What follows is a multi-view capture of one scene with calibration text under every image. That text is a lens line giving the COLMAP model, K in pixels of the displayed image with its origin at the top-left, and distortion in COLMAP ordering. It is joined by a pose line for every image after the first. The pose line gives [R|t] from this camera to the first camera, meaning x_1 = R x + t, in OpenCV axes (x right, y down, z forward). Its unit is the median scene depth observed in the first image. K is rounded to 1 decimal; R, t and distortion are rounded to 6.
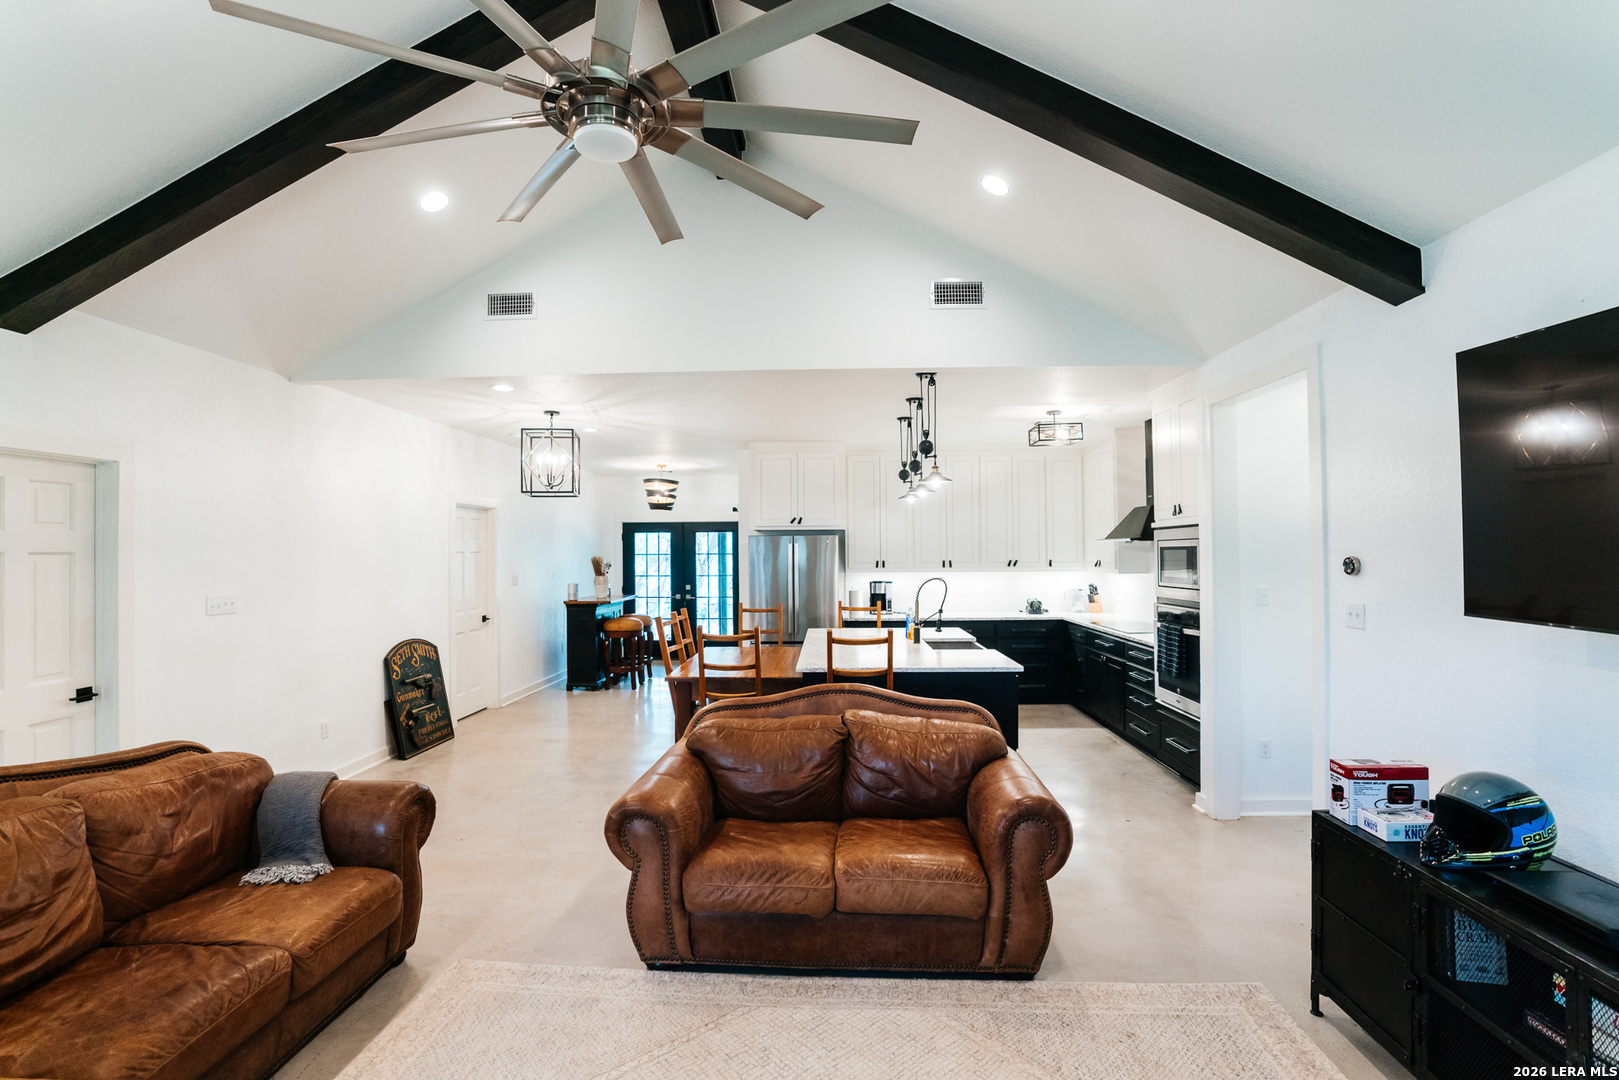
lens RADIAL K [[749.7, 0, 802.4], [0, 749.7, 540.9], [0, 0, 1]] dist [-0.051034, 0.000143]
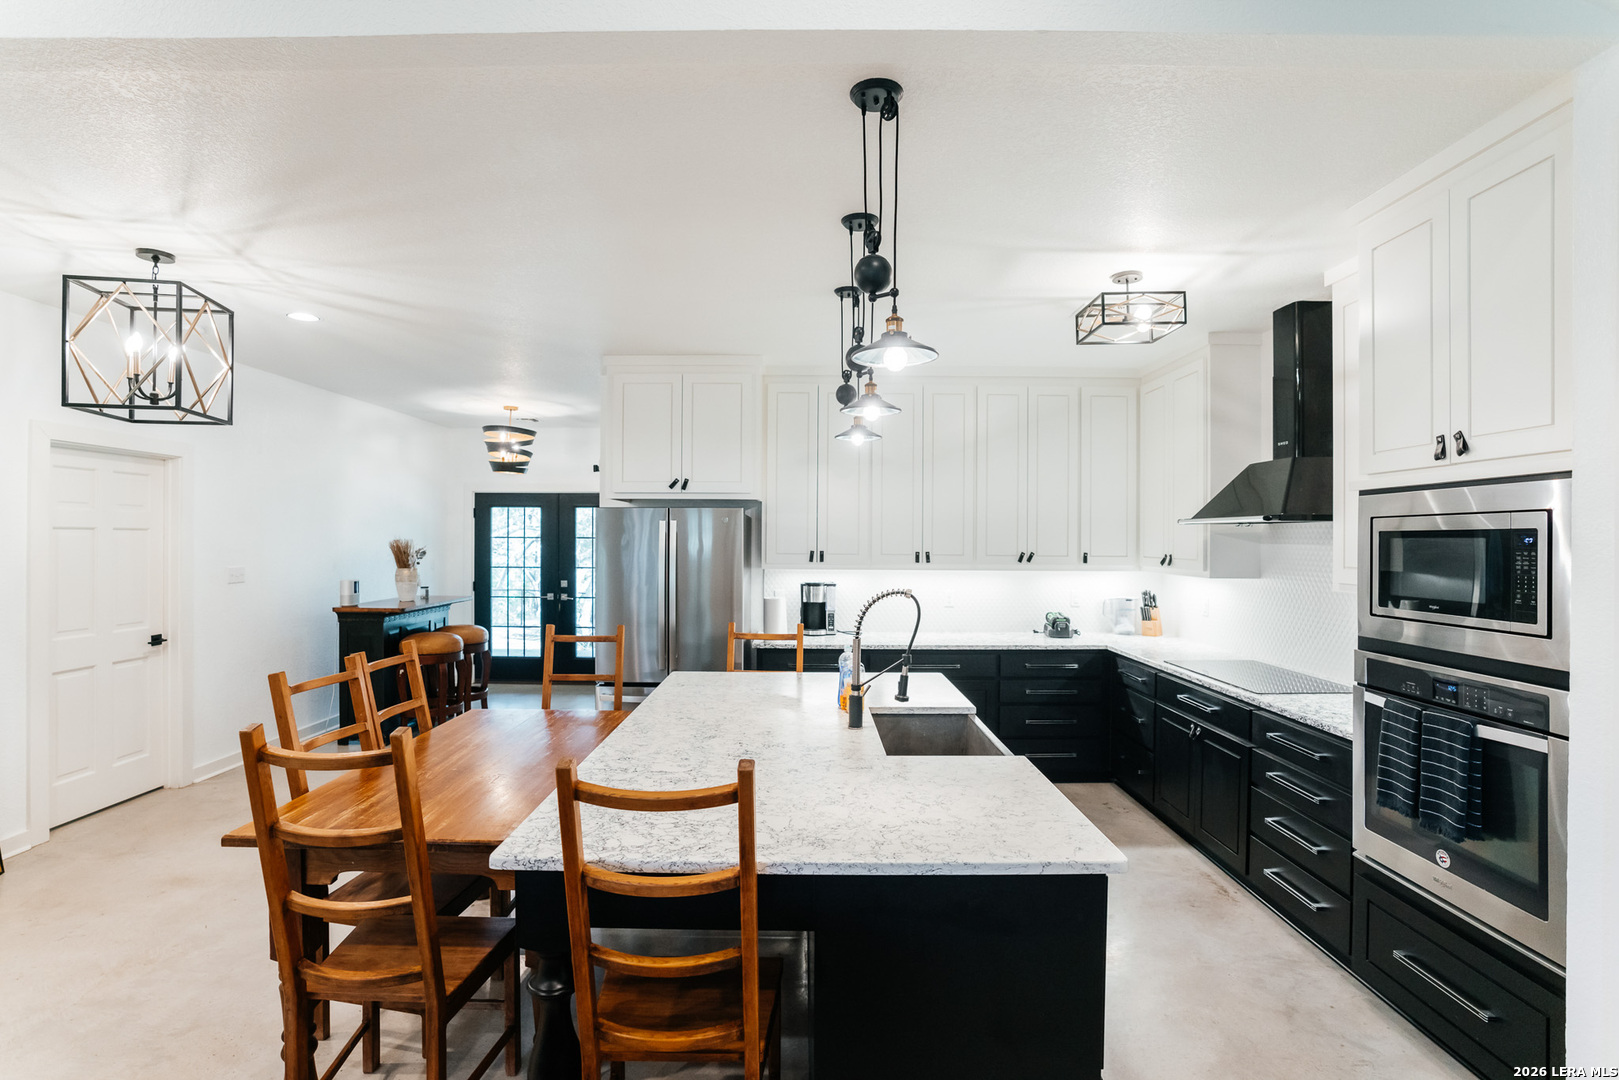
lens RADIAL K [[769.0, 0, 809.5], [0, 769.0, 540.0], [0, 0, 1]] dist [-0.033509, 0.000088]
pose [[0.999000, 0.012245, 0.042990, 0.072082], [-0.012957, 0.999783, 0.016309, 0.007127], [-0.042780, -0.016850, 0.998942, 0.367006]]
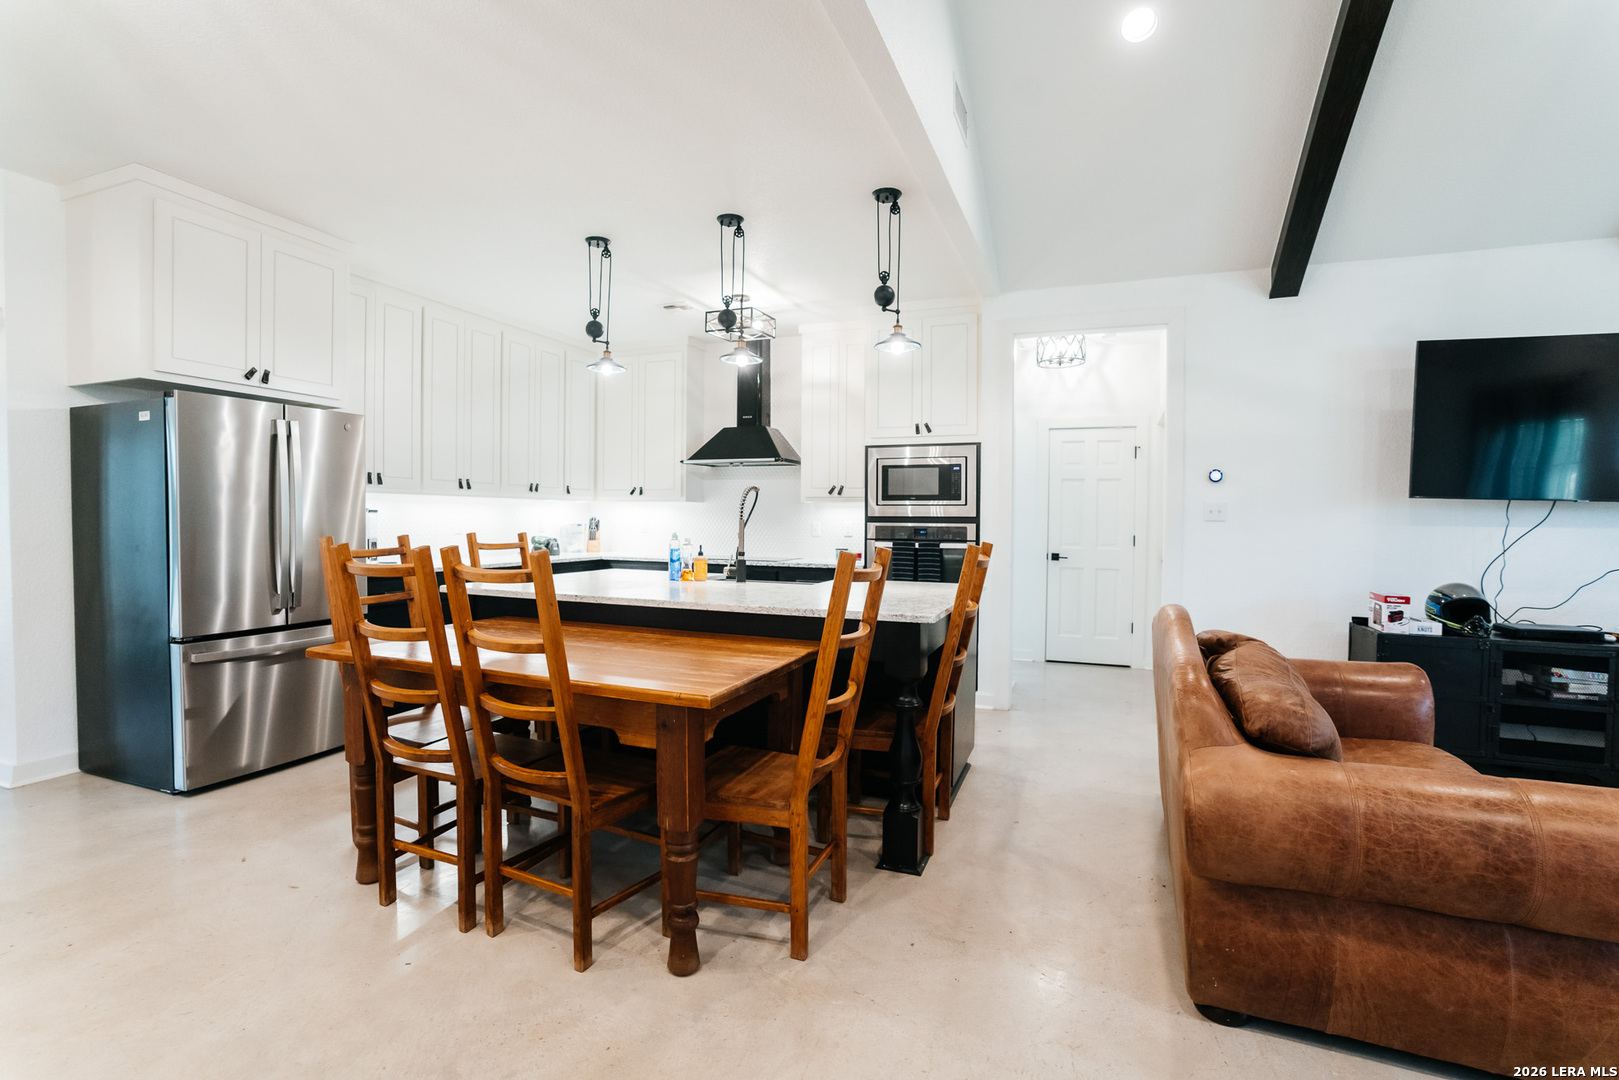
lens RADIAL K [[749.7, 0, 802.4], [0, 749.7, 540.9], [0, 0, 1]] dist [-0.051034, 0.000143]
pose [[0.326146, -0.017403, 0.945159, -0.332170], [-0.025584, 0.999302, 0.027228, 0.056566], [-0.944973, -0.033061, 0.325473, 0.519927]]
